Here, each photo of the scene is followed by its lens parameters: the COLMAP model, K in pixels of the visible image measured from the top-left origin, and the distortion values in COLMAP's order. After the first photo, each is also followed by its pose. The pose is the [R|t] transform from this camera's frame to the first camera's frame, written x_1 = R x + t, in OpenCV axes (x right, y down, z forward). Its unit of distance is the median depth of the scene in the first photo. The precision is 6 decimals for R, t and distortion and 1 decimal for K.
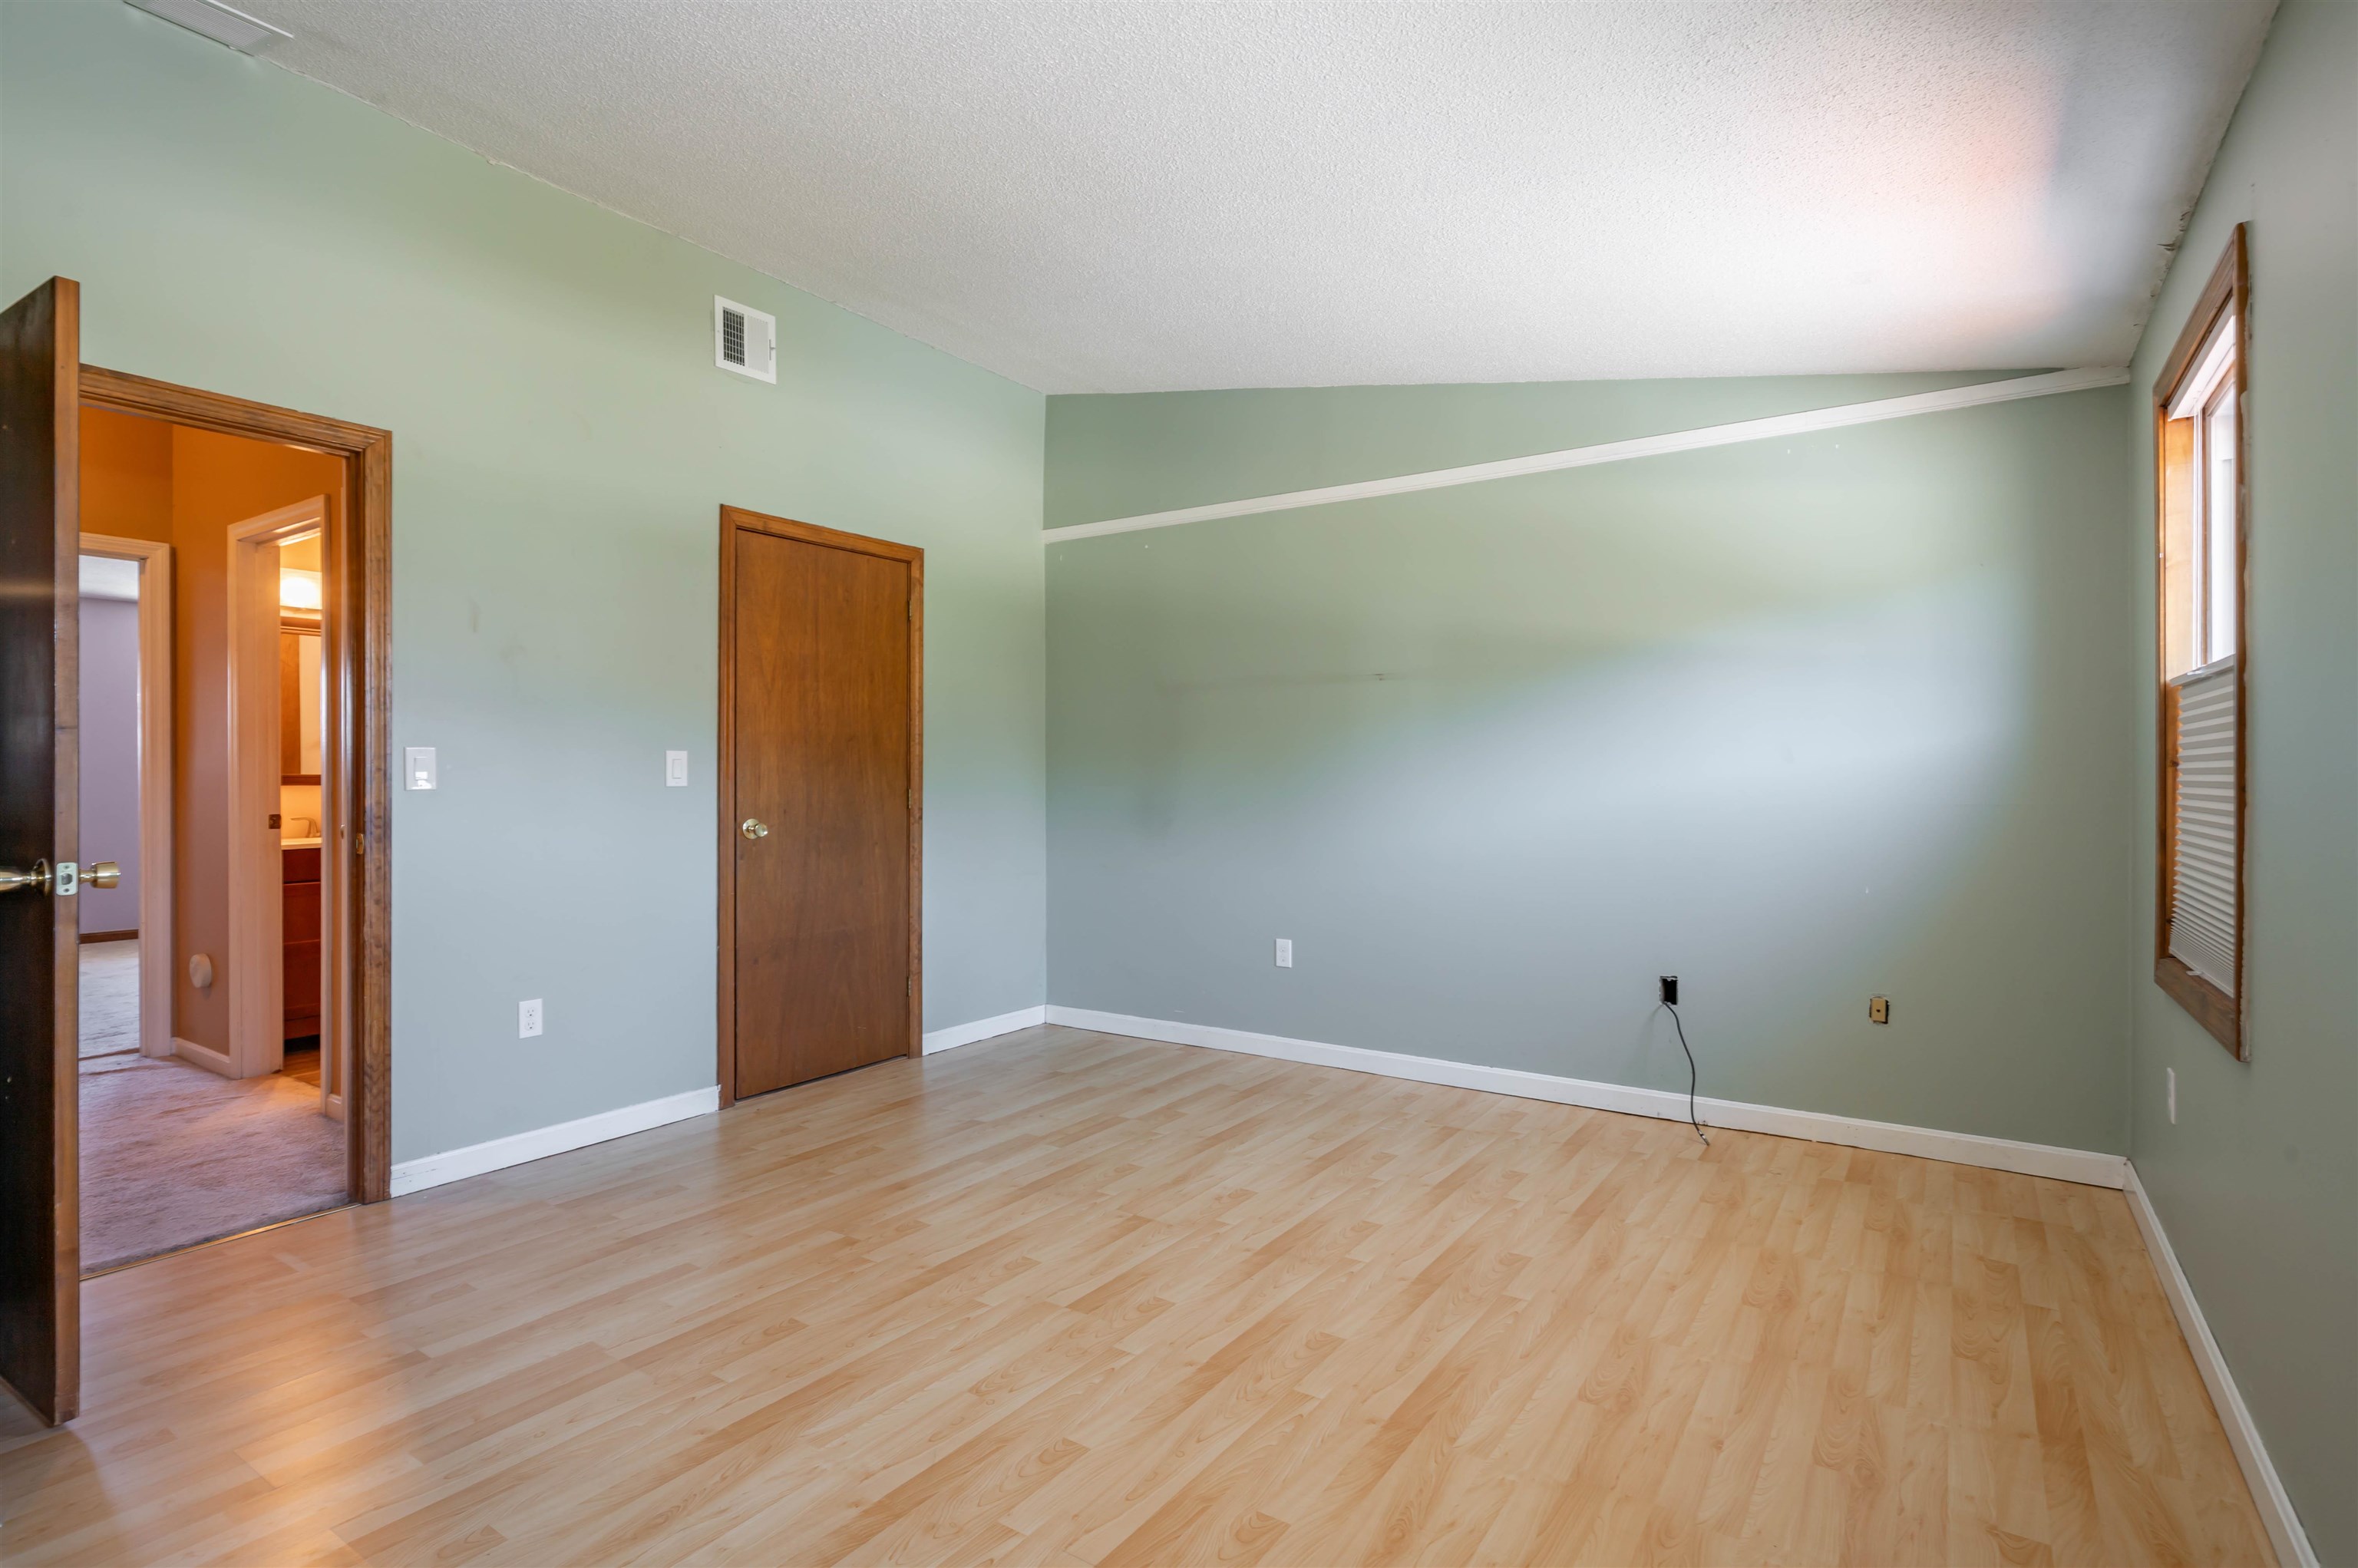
lens RADIAL K [[1157.7, 0, 1101.4], [0, 1157.7, 782.4], [0, 0, 1]] dist [-0.003277, 0.000190]
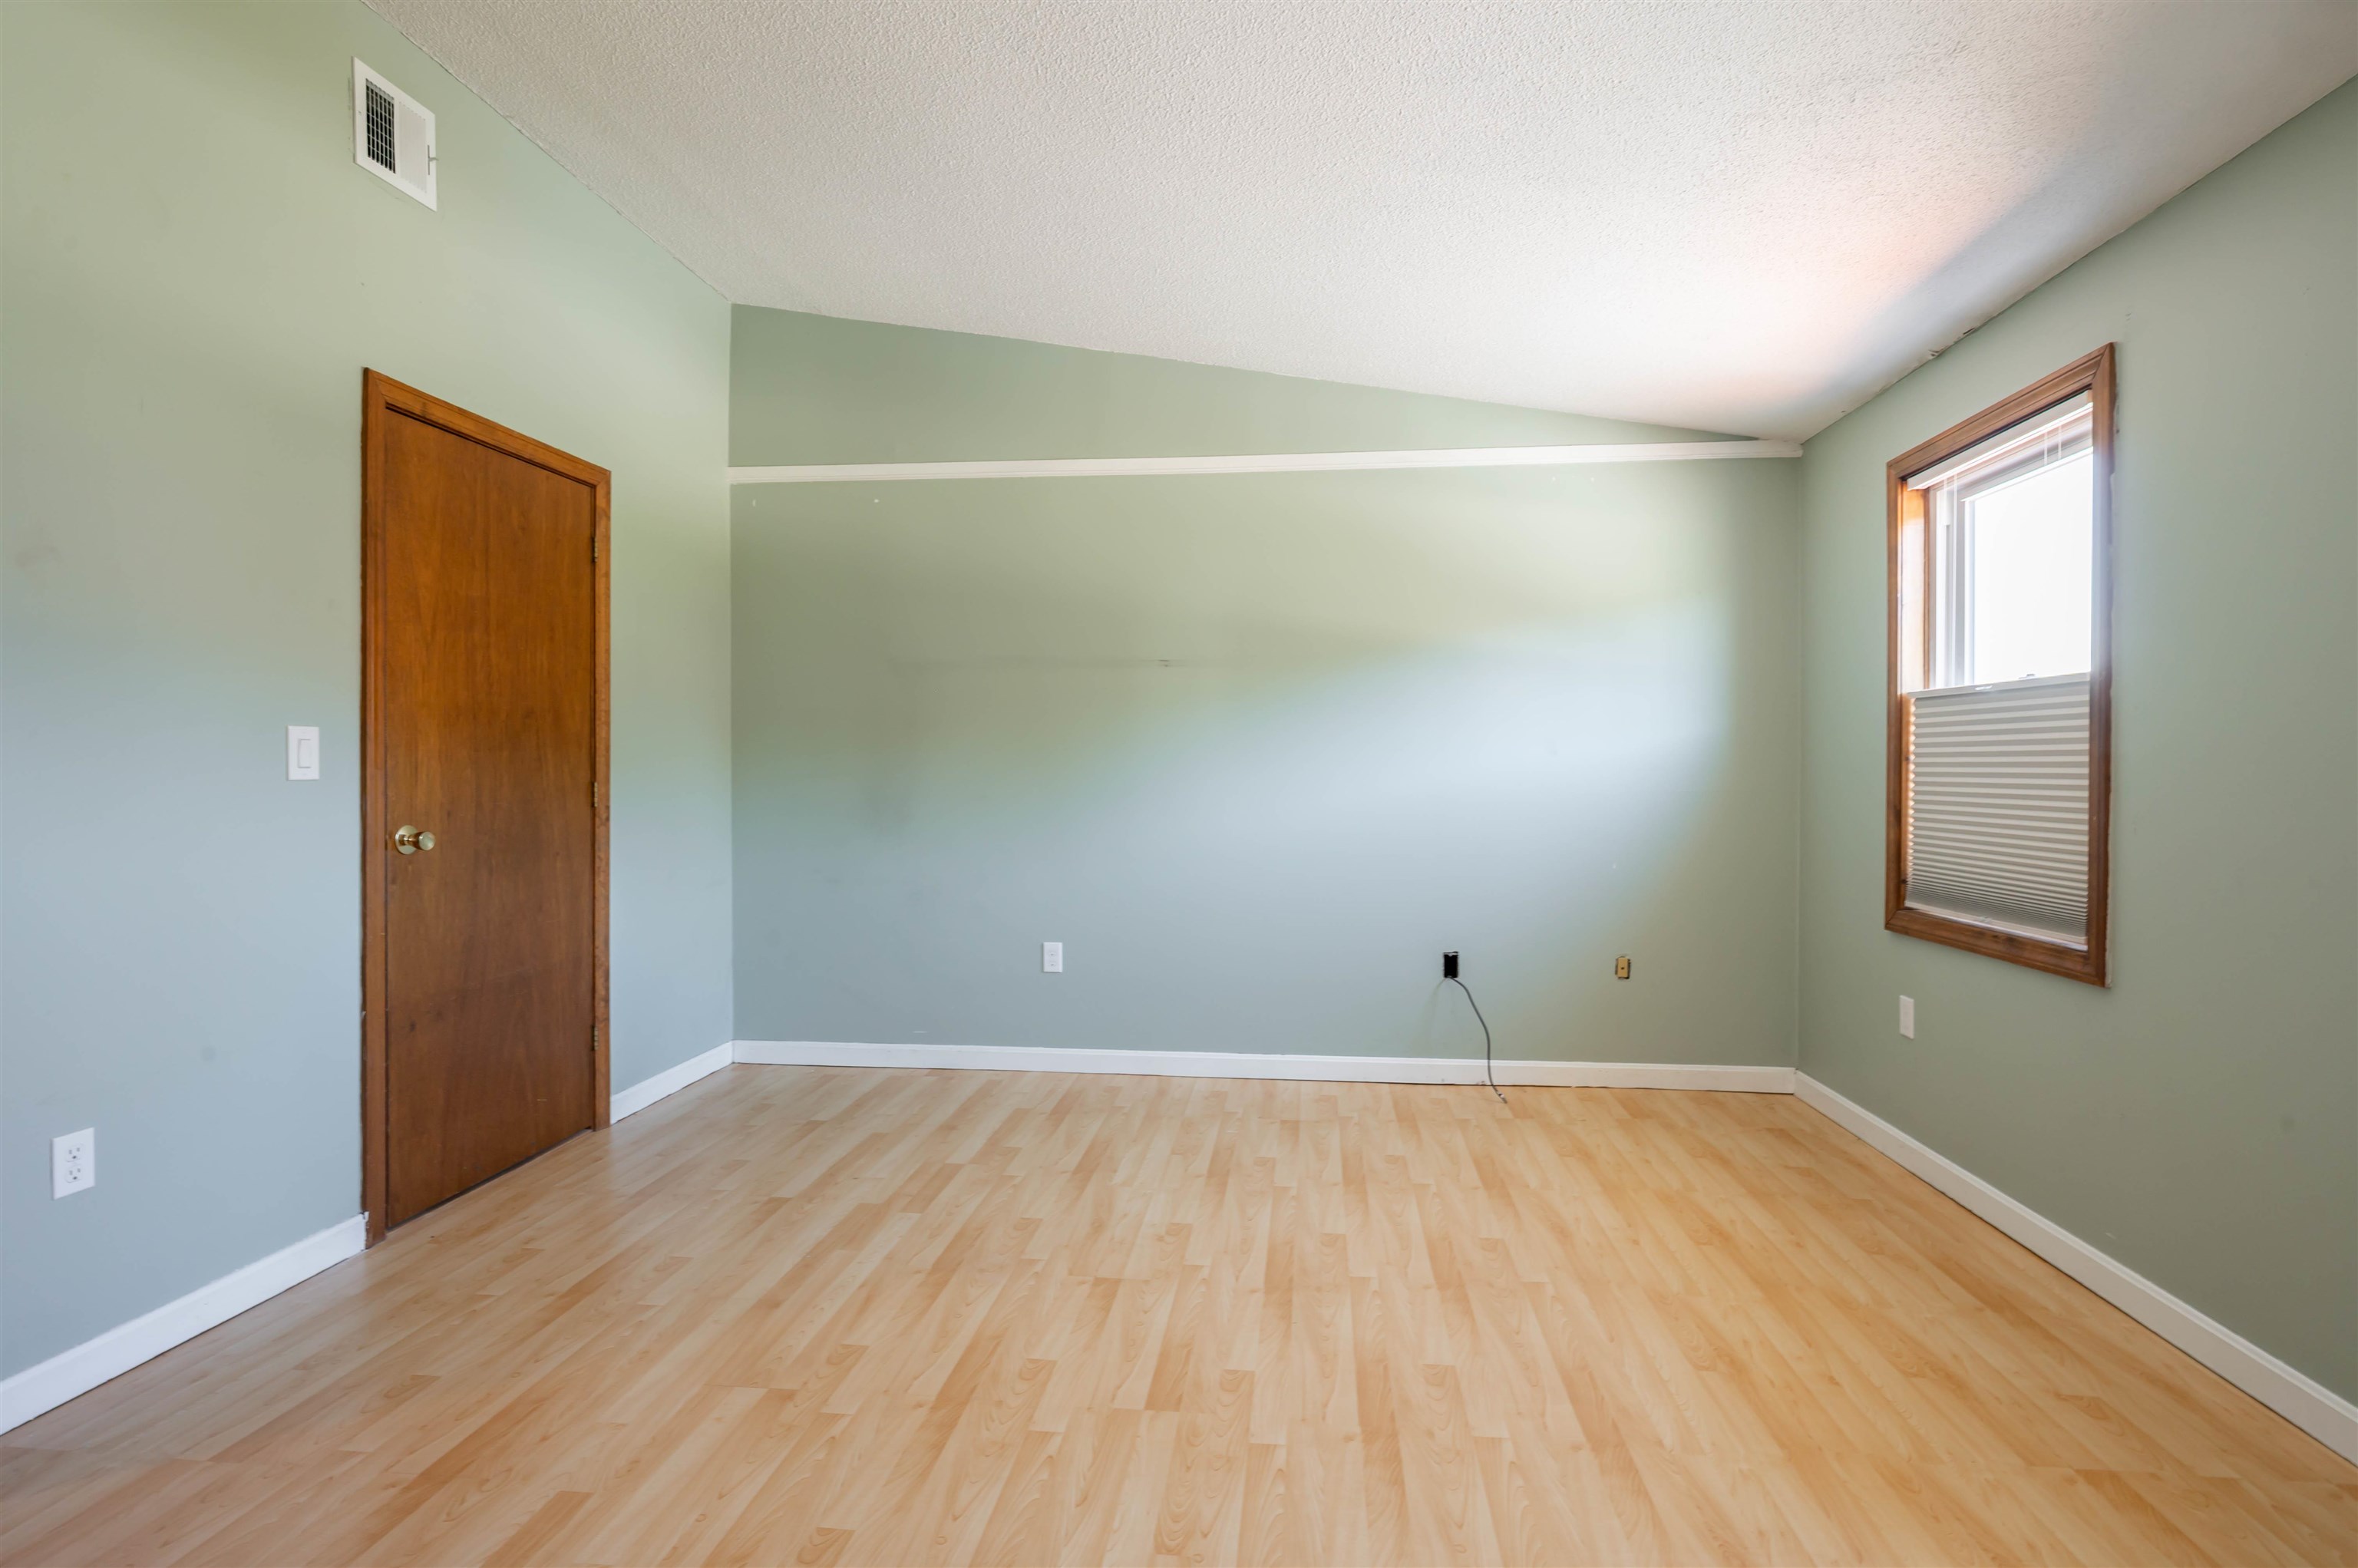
lens RADIAL K [[1172.4, 0, 1178.9], [0, 1172.4, 786.2], [0, 0, 1]] dist [-0.011531, 0.008969]
pose [[0.872300, -0.006180, 0.488932, -0.240476], [0.000043, 0.999921, 0.012562, -0.001318], [-0.488971, -0.010937, 0.872231, 0.152850]]
